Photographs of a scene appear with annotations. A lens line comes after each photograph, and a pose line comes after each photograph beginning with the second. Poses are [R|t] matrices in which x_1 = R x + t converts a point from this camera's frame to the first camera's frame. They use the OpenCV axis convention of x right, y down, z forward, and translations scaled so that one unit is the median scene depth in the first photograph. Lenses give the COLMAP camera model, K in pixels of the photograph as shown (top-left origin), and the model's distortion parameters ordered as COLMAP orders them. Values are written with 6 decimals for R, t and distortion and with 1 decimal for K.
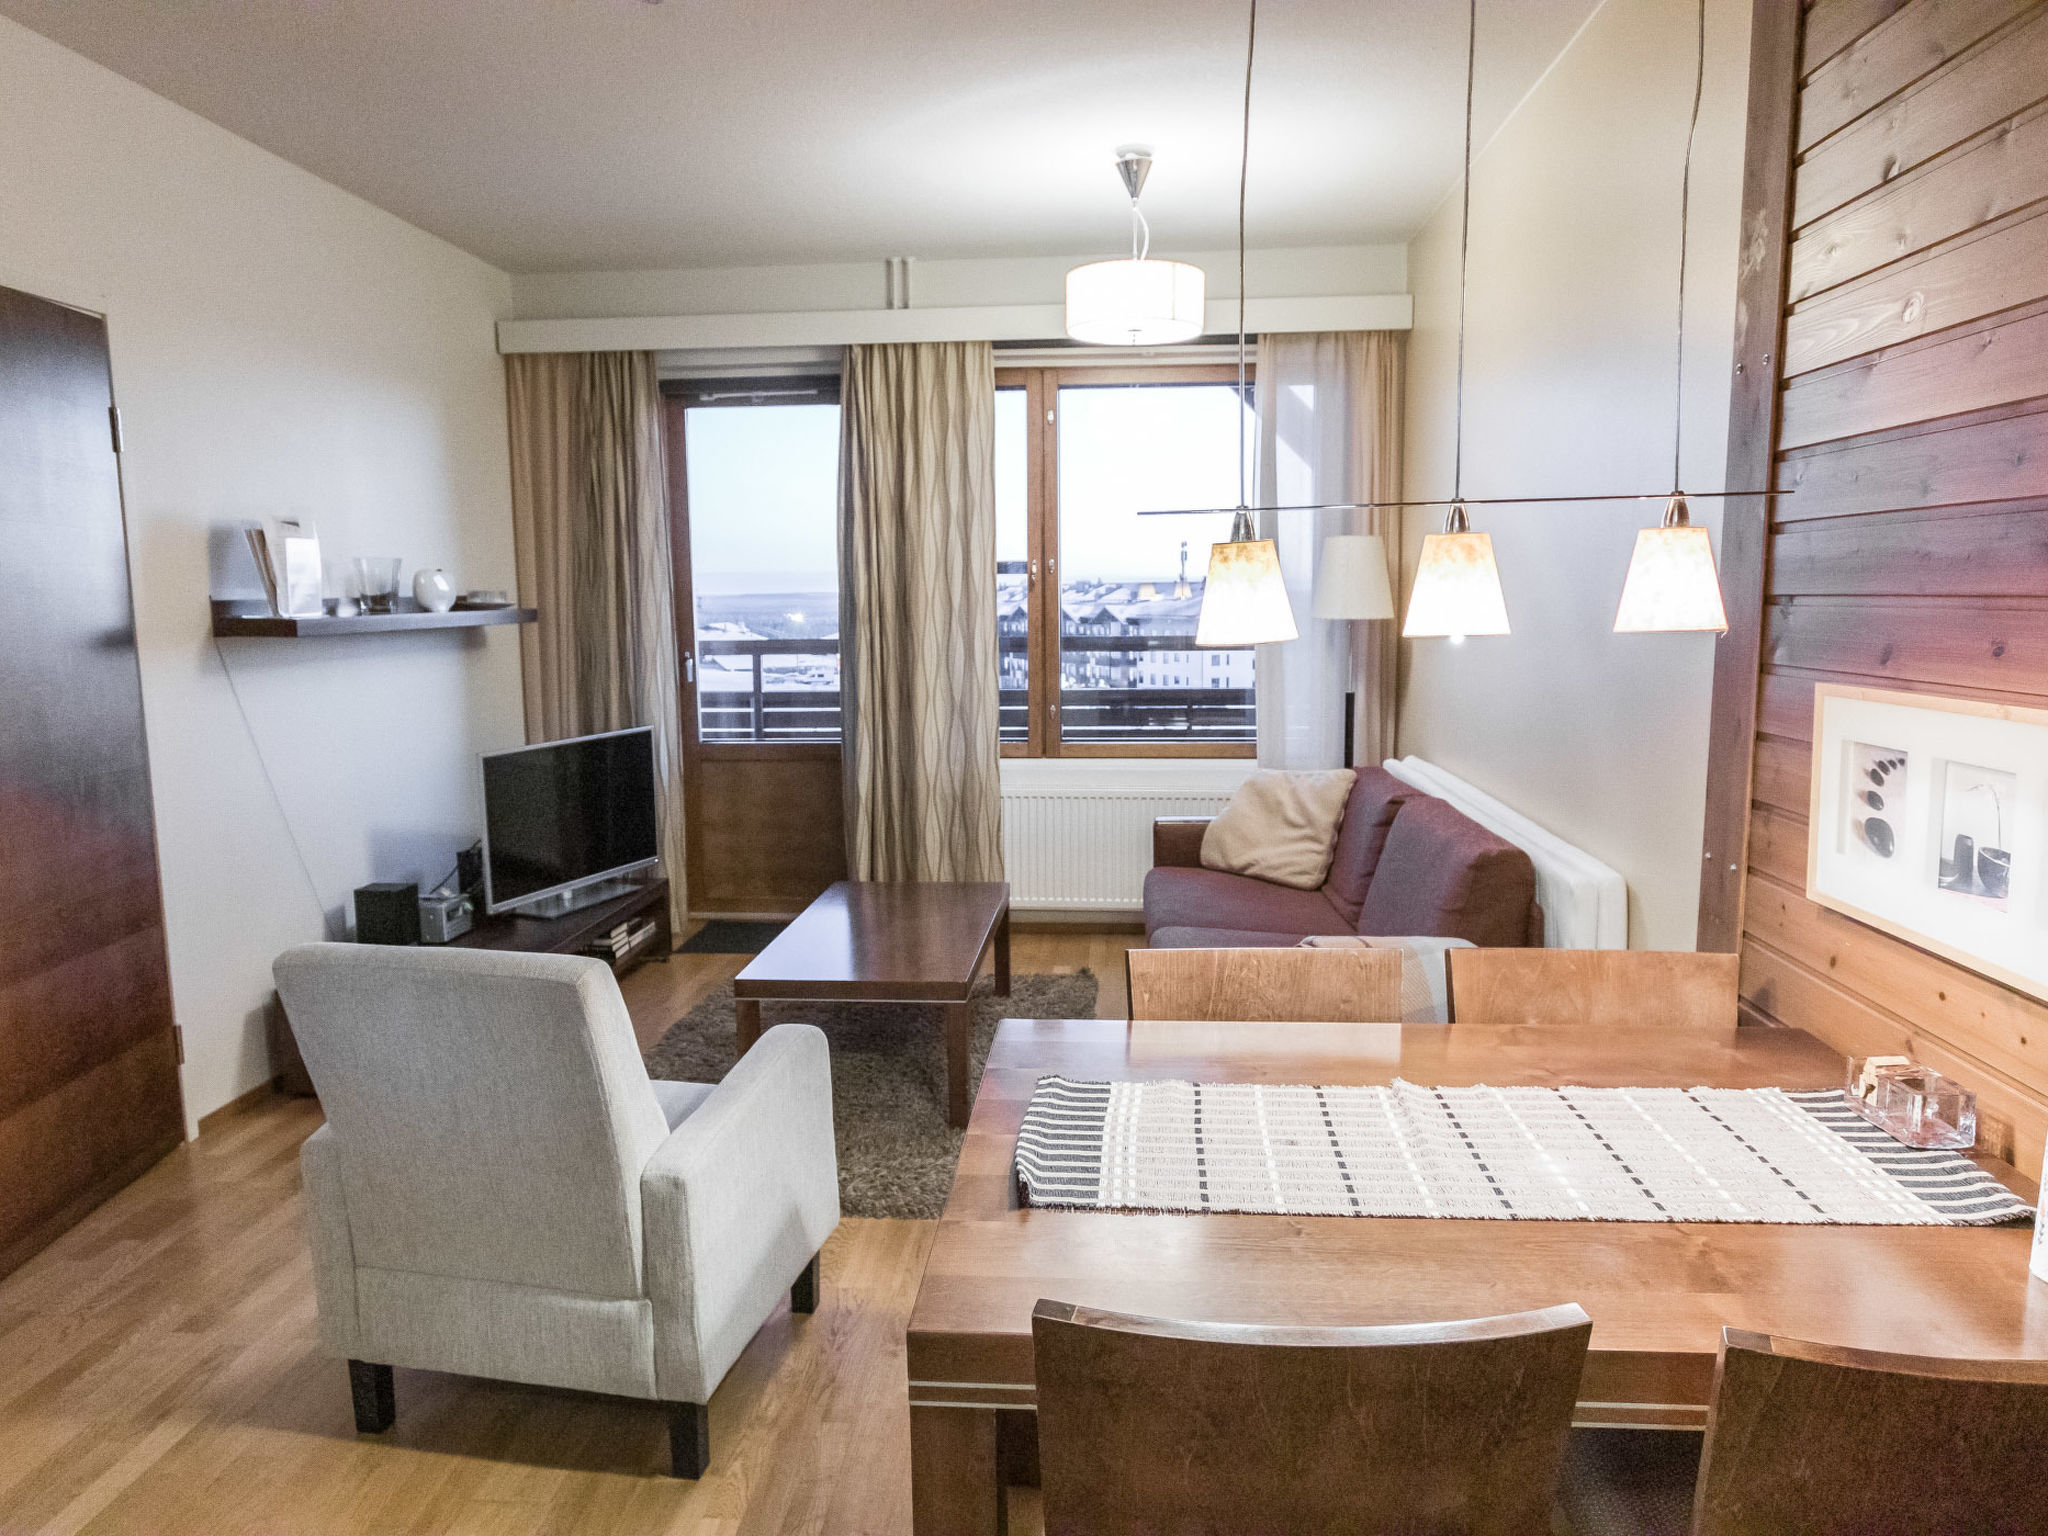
lens RADIAL K [[1386.6, 0, 1017.7], [0, 1386.6, 769.5], [0, 0, 1]] dist [-0.028281, 0.000938]
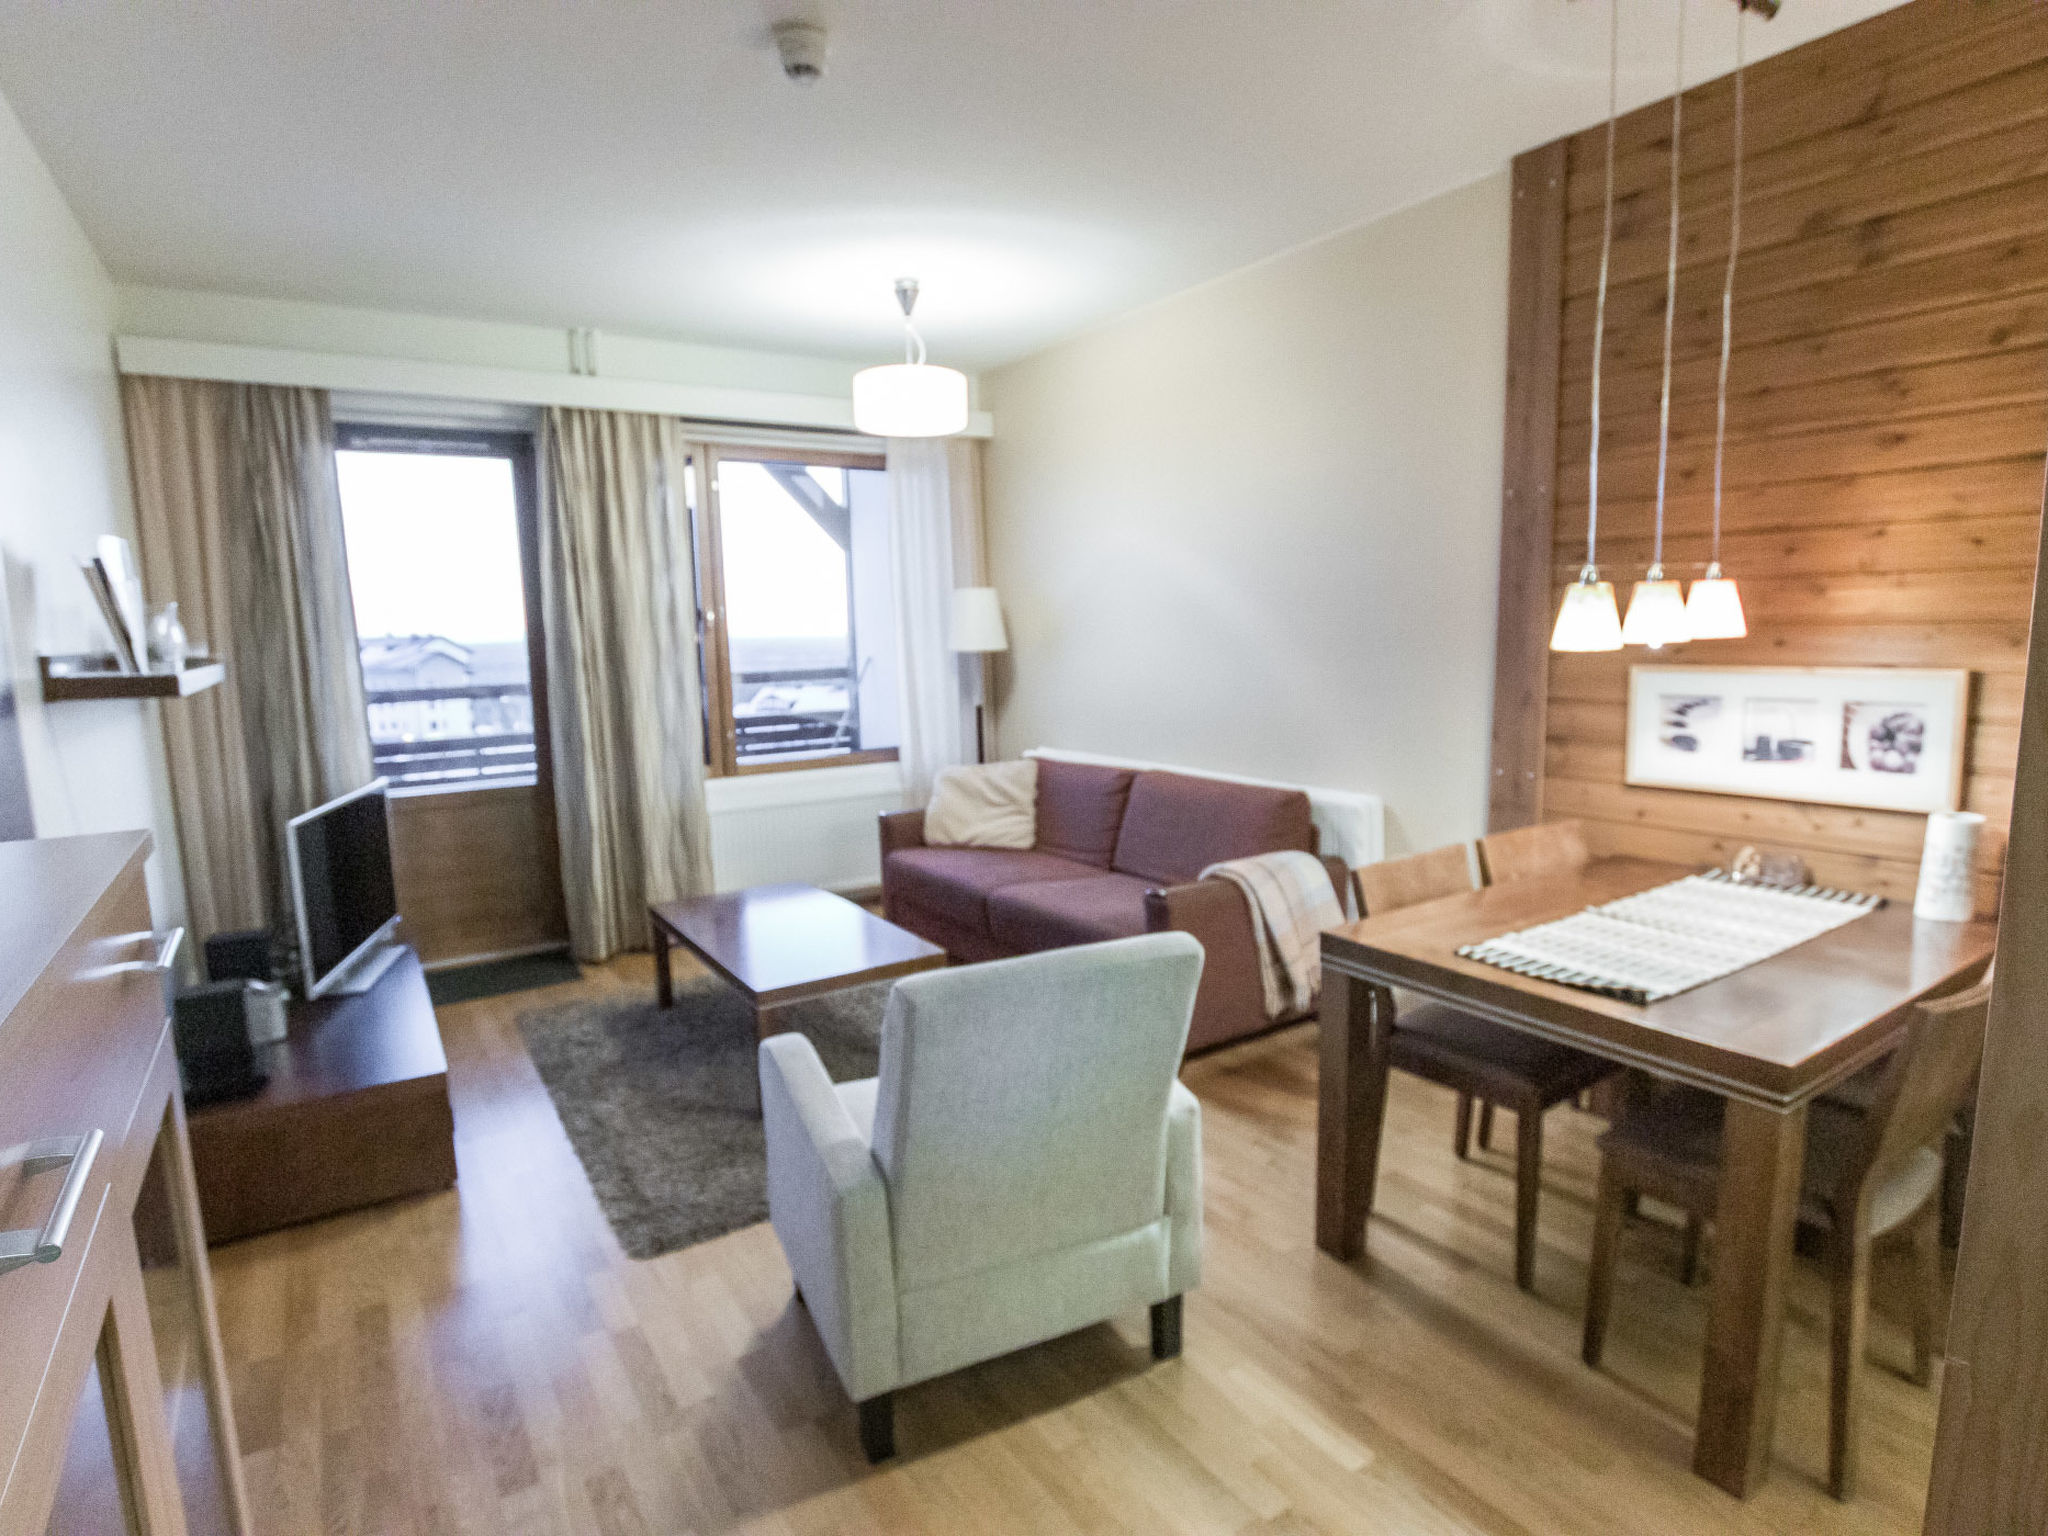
lens RADIAL K [[1089.3, 0, 1023.1], [0, 1089.3, 774.7], [0, 0, 1]] dist [-0.021294, -0.001341]
pose [[0.792495, -0.091788, 0.602932, -0.355295], [0.095041, 0.995119, 0.026570, -0.012195], [-0.602428, 0.036247, 0.797350, 0.125044]]
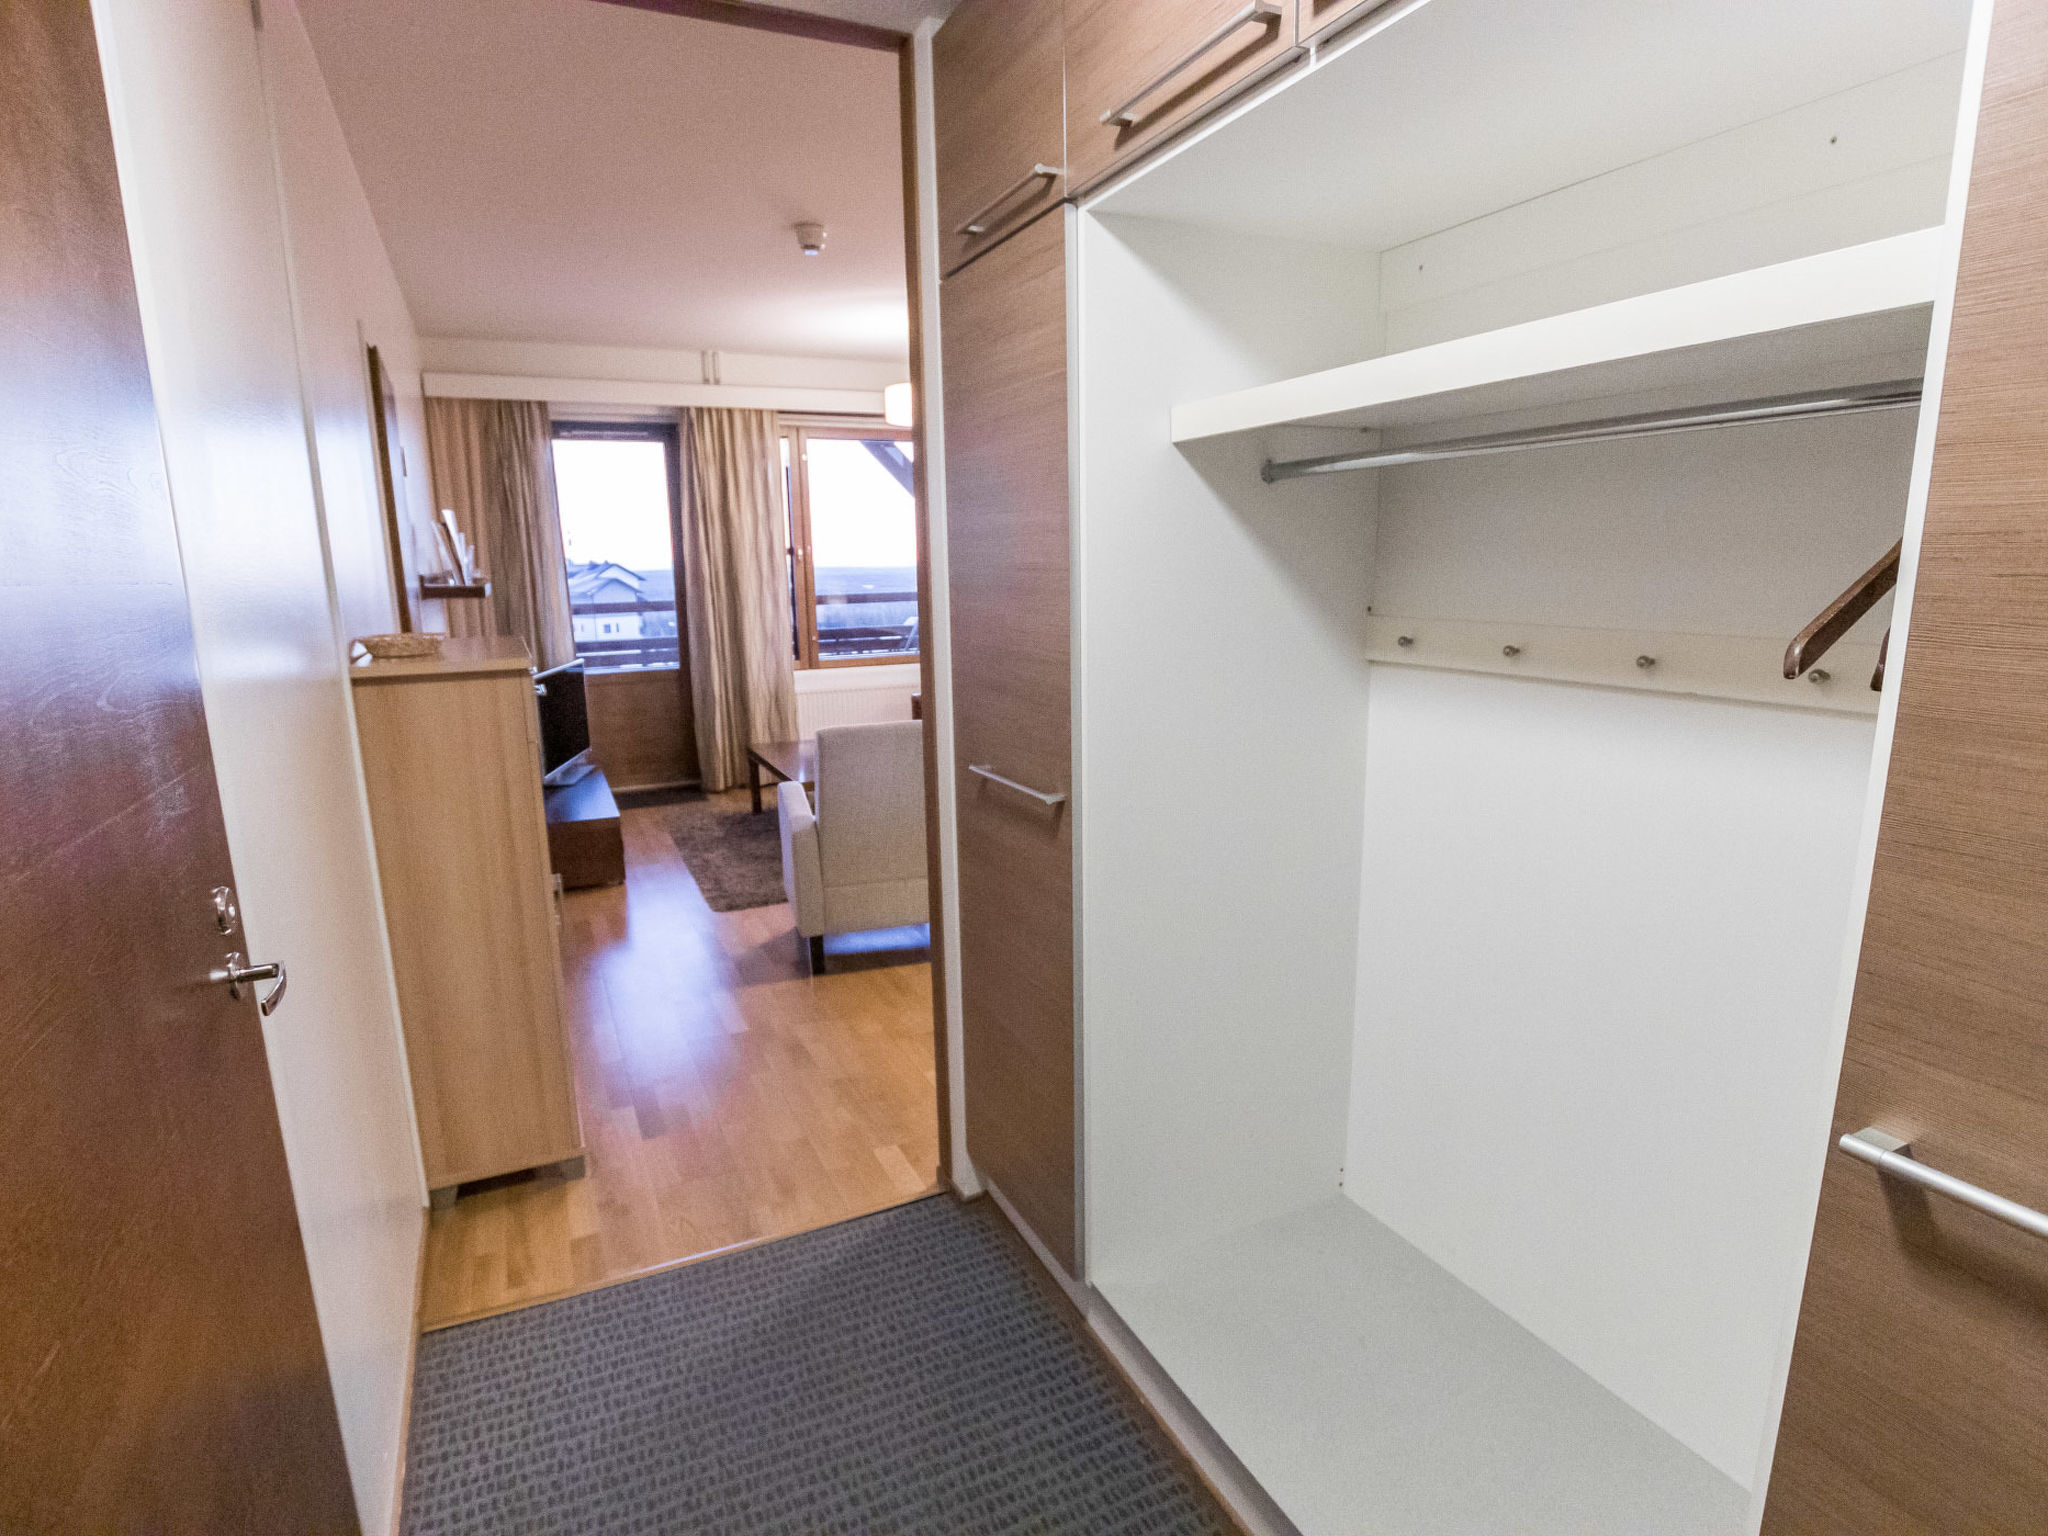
lens RADIAL K [[1089.3, 0, 1019.0], [0, 1089.3, 769.0], [0, 0, 1]] dist [-0.021294, -0.001341]
pose [[0.869969, -0.099632, 0.482937, -0.420008], [0.074041, 0.994665, 0.071824, 0.036092], [-0.487517, -0.026727, 0.872705, -0.249341]]
